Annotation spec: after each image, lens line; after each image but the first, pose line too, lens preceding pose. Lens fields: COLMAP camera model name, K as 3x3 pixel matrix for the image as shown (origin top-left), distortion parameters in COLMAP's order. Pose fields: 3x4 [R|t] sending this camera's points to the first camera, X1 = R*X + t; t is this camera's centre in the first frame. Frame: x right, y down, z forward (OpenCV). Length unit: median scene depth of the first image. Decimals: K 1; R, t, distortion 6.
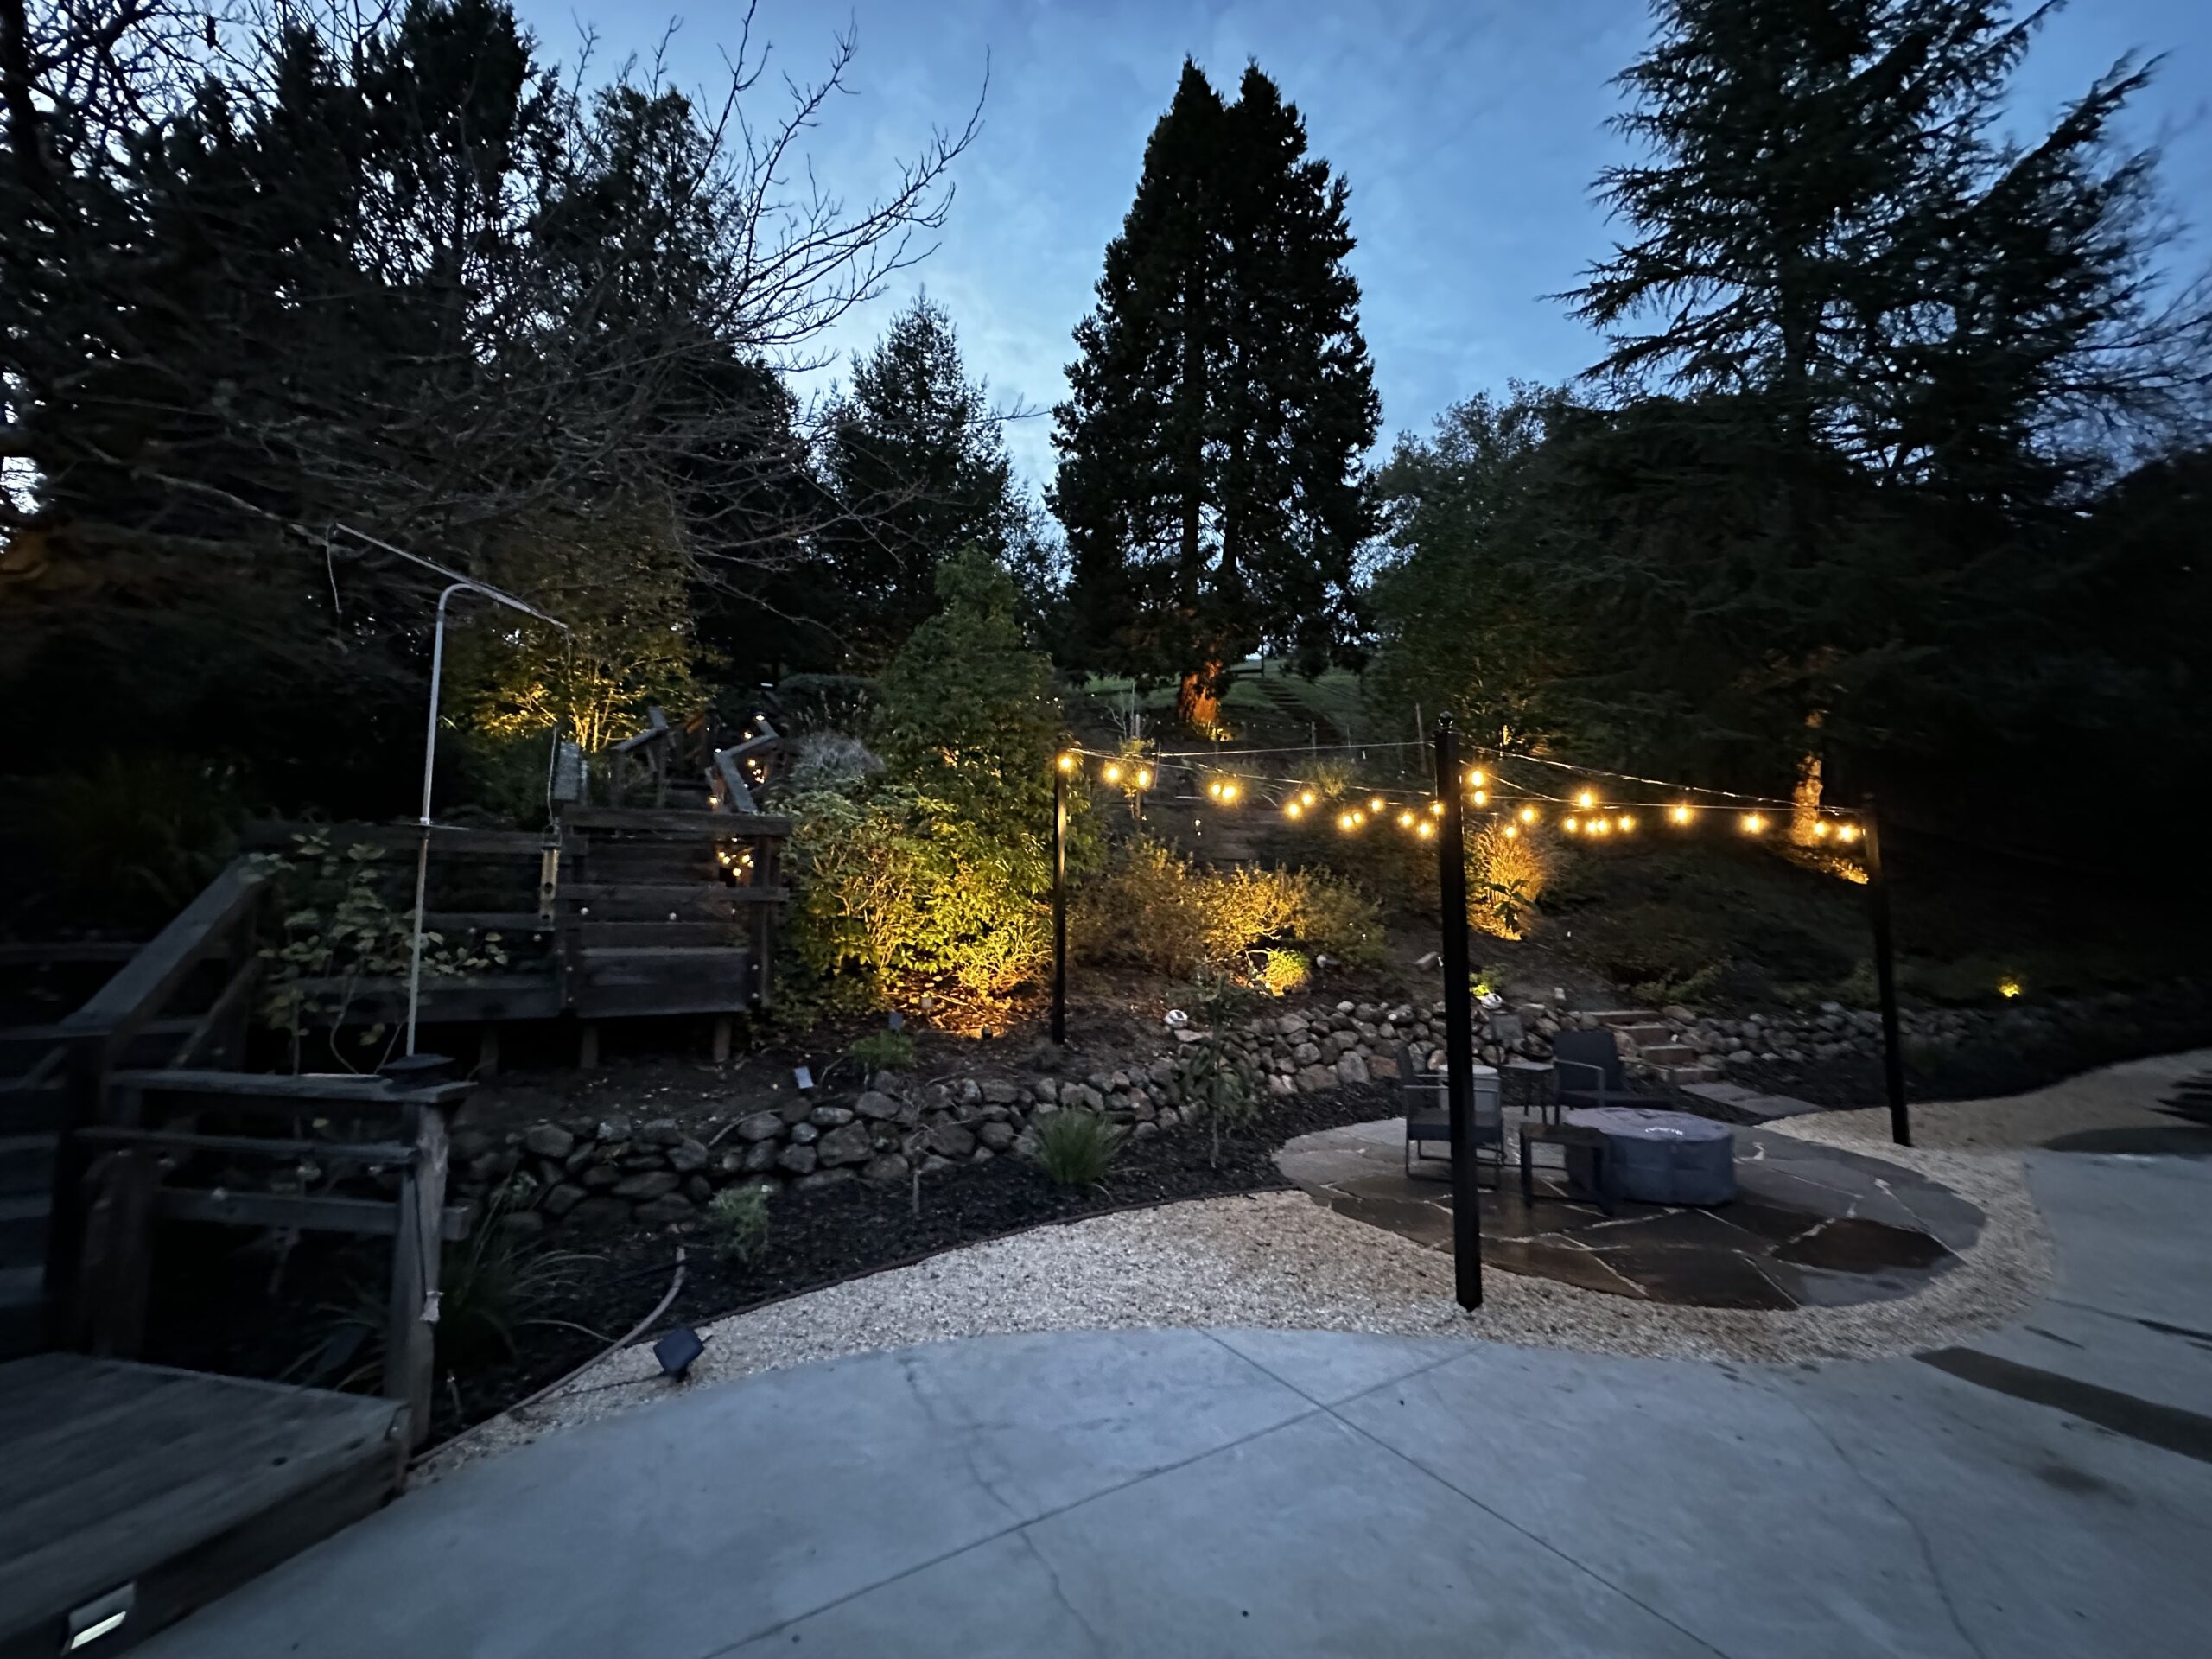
lens RADIAL K [[873.9, 0, 1106.0], [0, 873.9, 829.5], [0, 0, 1]] dist [-0.004207, 0.000064]
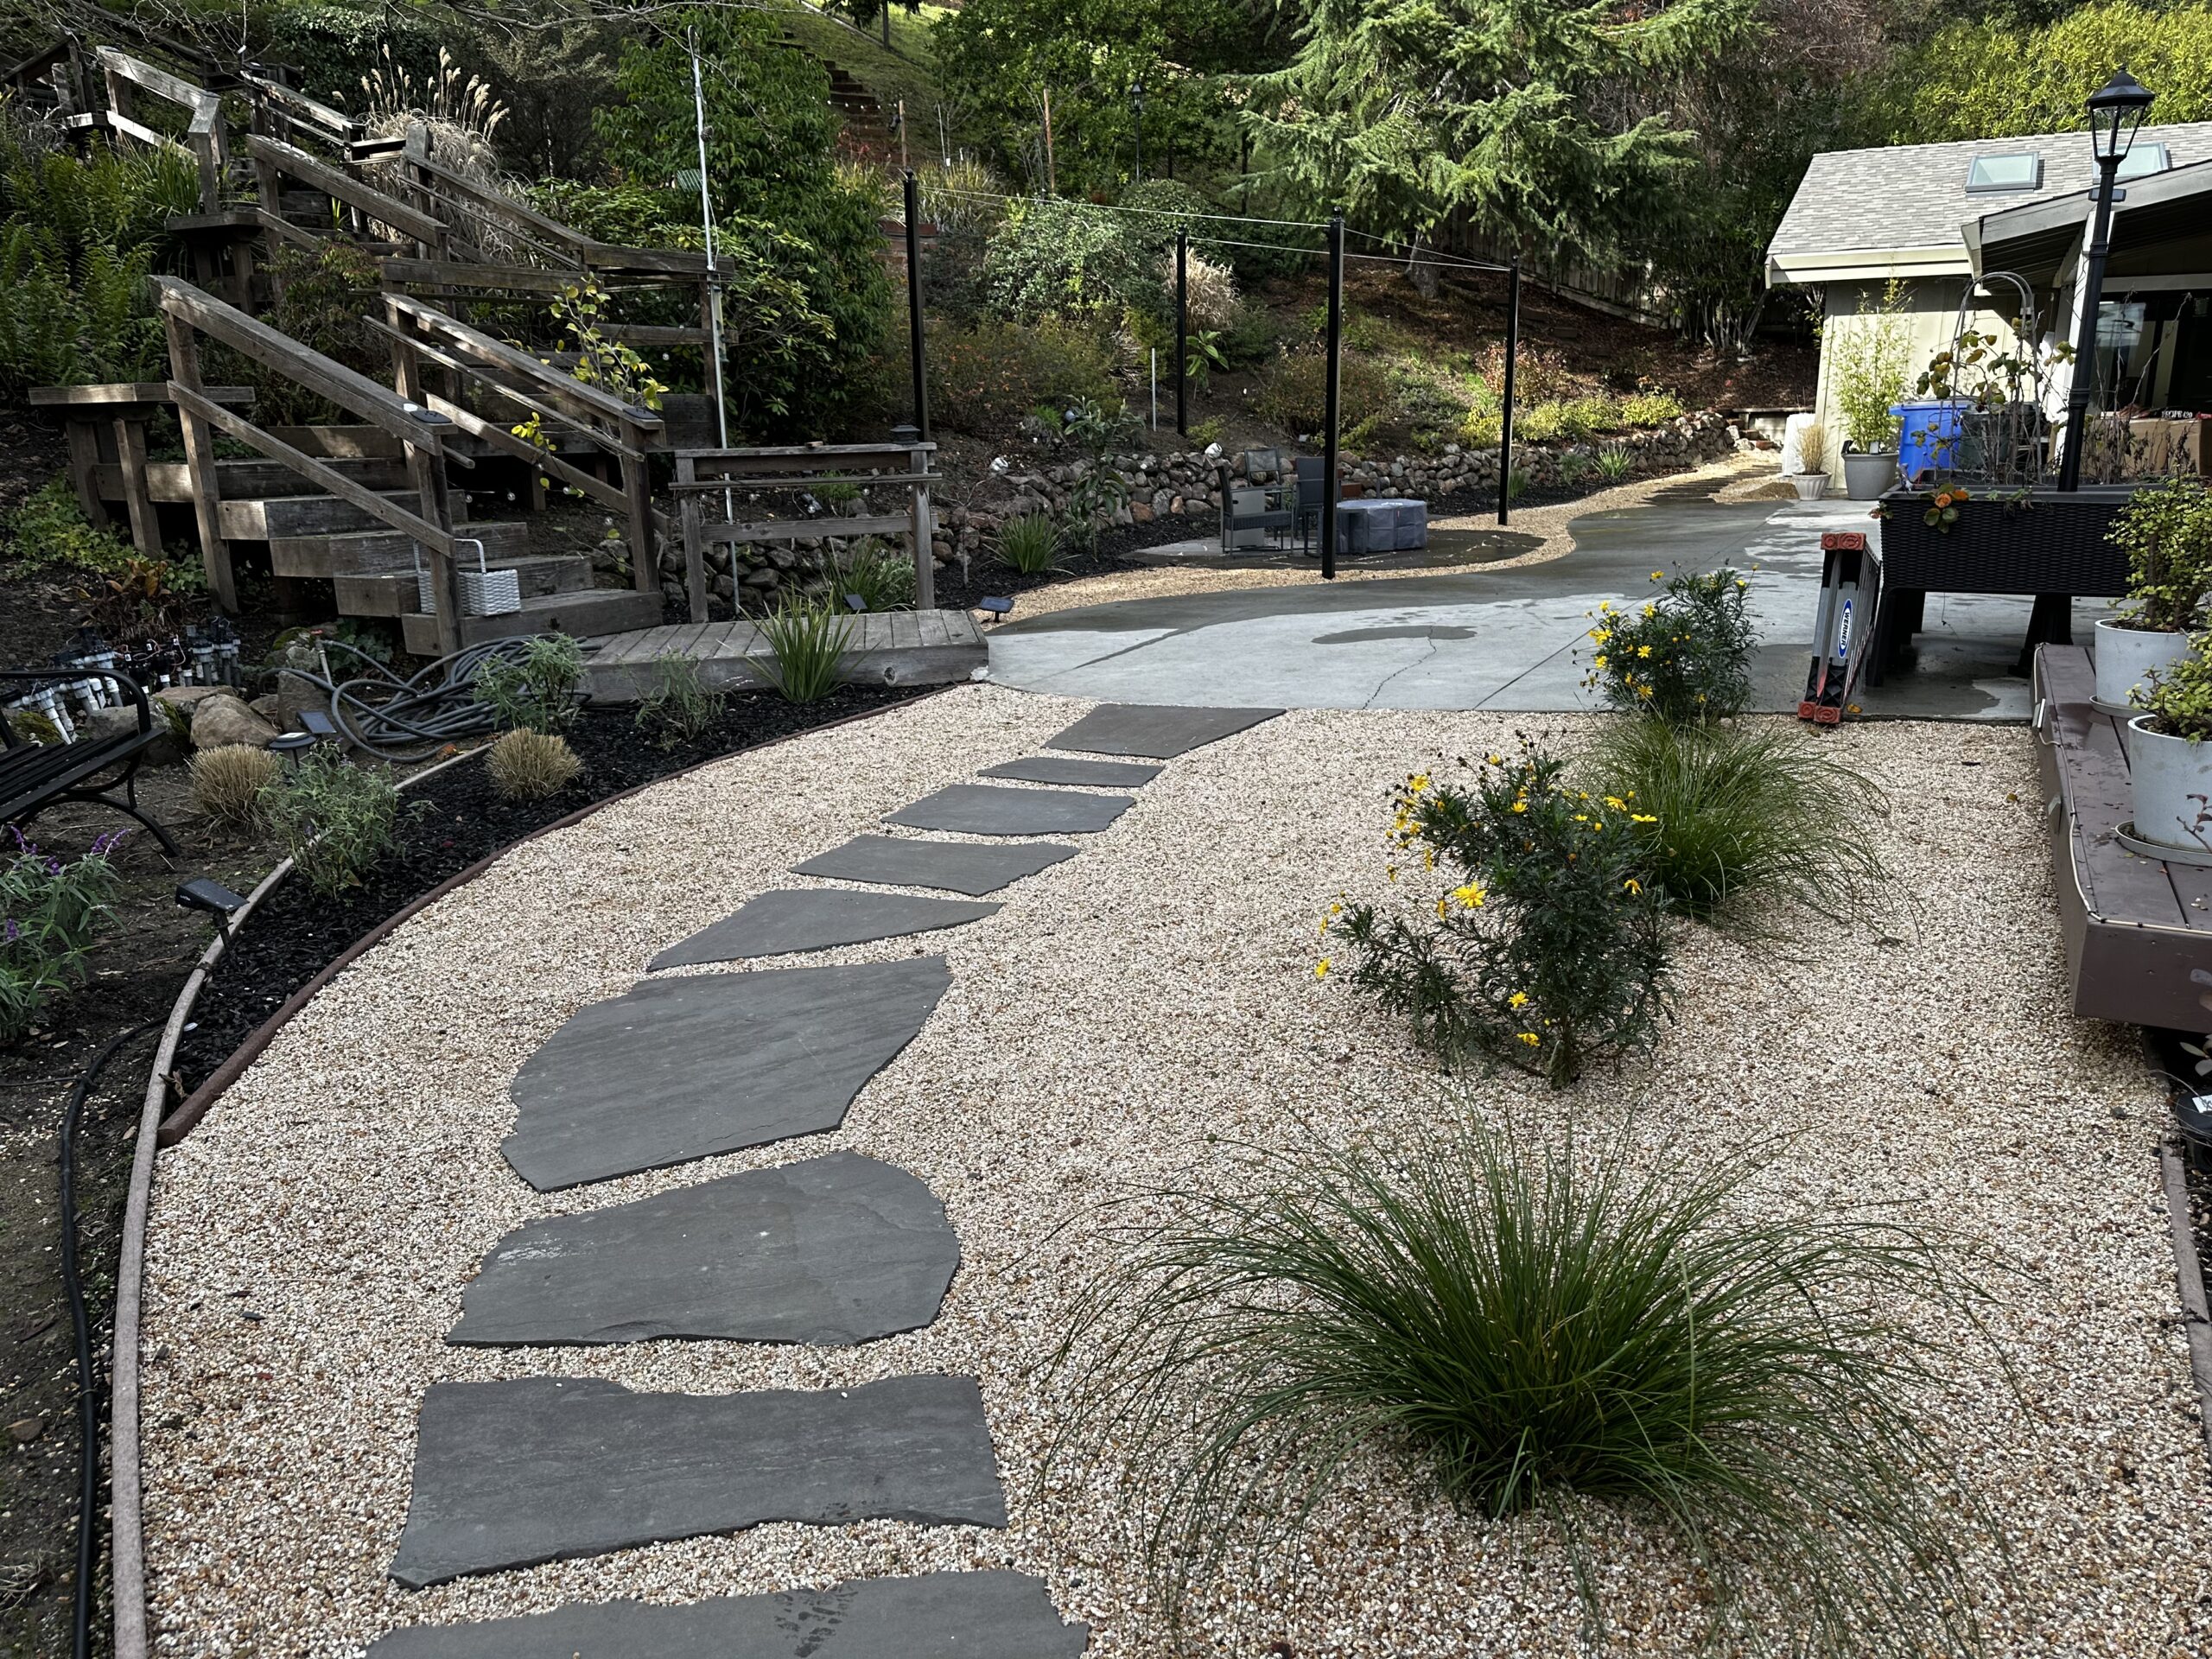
lens RADIAL K [[1566.7, 0, 1101.6], [0, 1566.7, 799.7], [0, 0, 1]] dist [0.110798, -0.130927]
pose [[0.866975, -0.143863, 0.477135, -0.649667], [-0.019192, 0.947078, 0.320430, -0.014660], [-0.497982, -0.286962, 0.818332, -0.625573]]
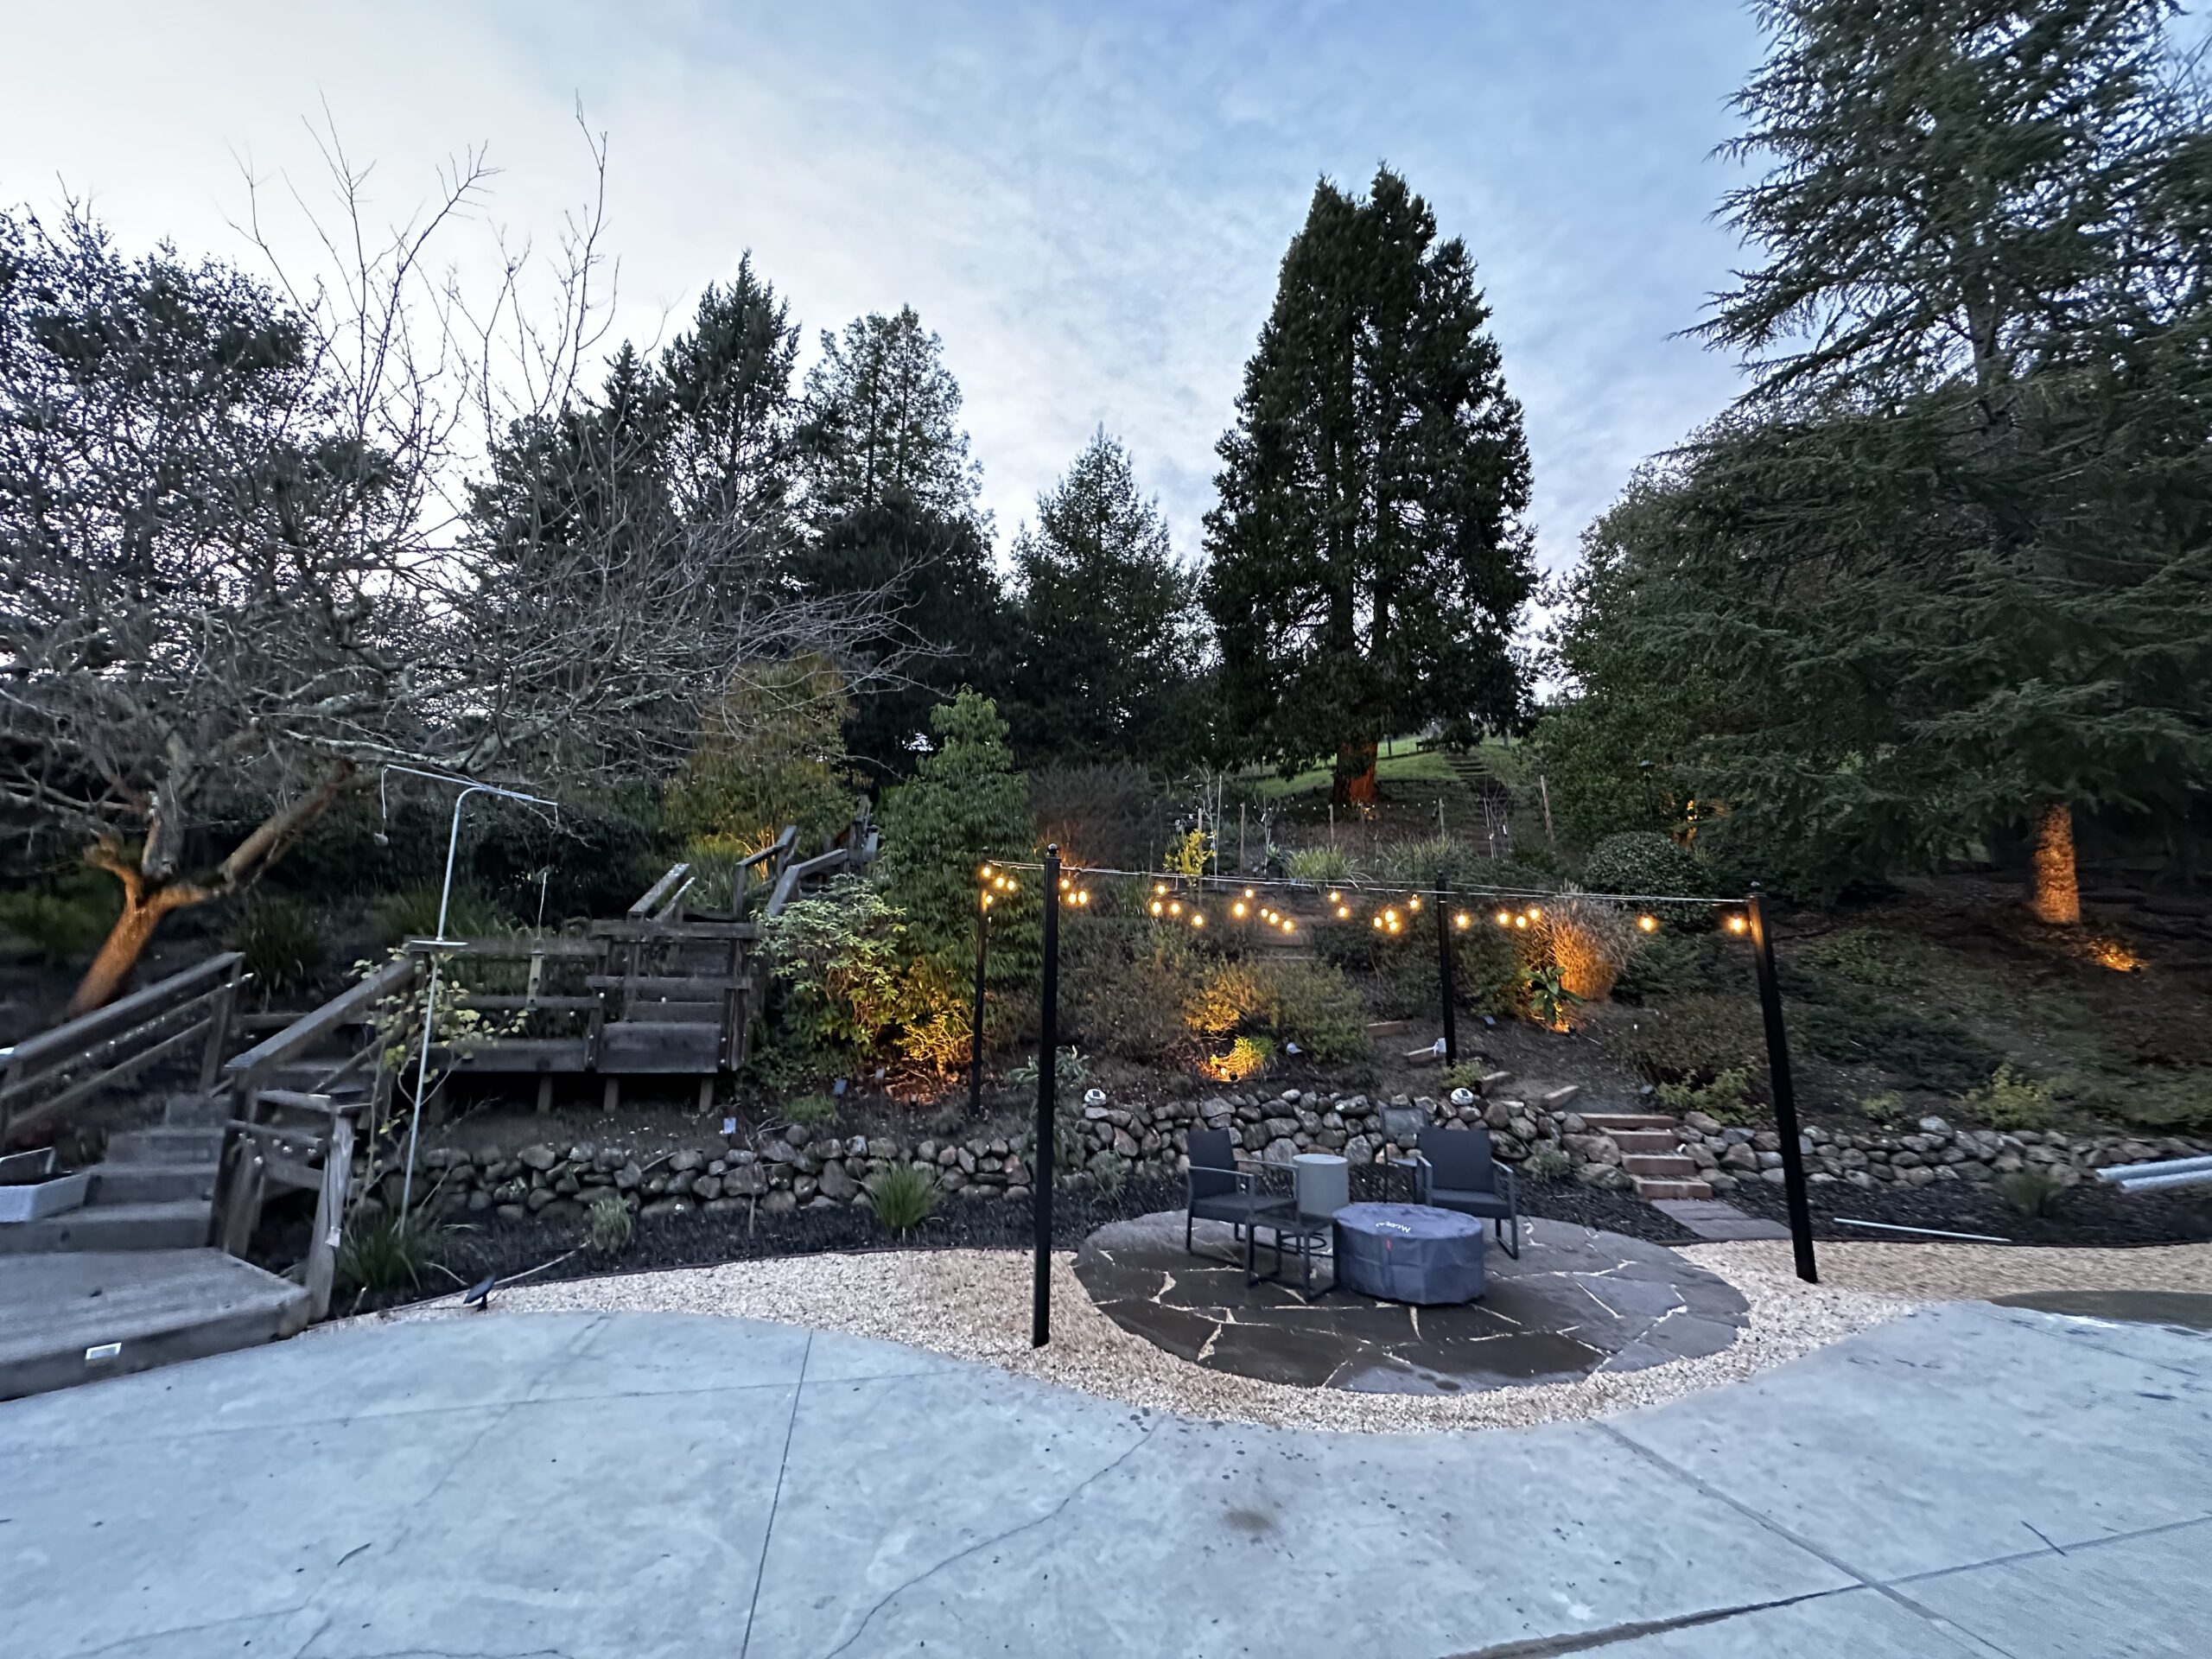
lens RADIAL K [[873.9, 0, 1106.0], [0, 873.9, 829.5], [0, 0, 1]] dist [-0.004207, 0.000064]
pose [[0.951937, -0.044441, -0.303052, 0.364890], [0.018199, 0.995877, -0.088875, -0.019678], [0.305752, 0.079088, 0.948821, -0.064704]]
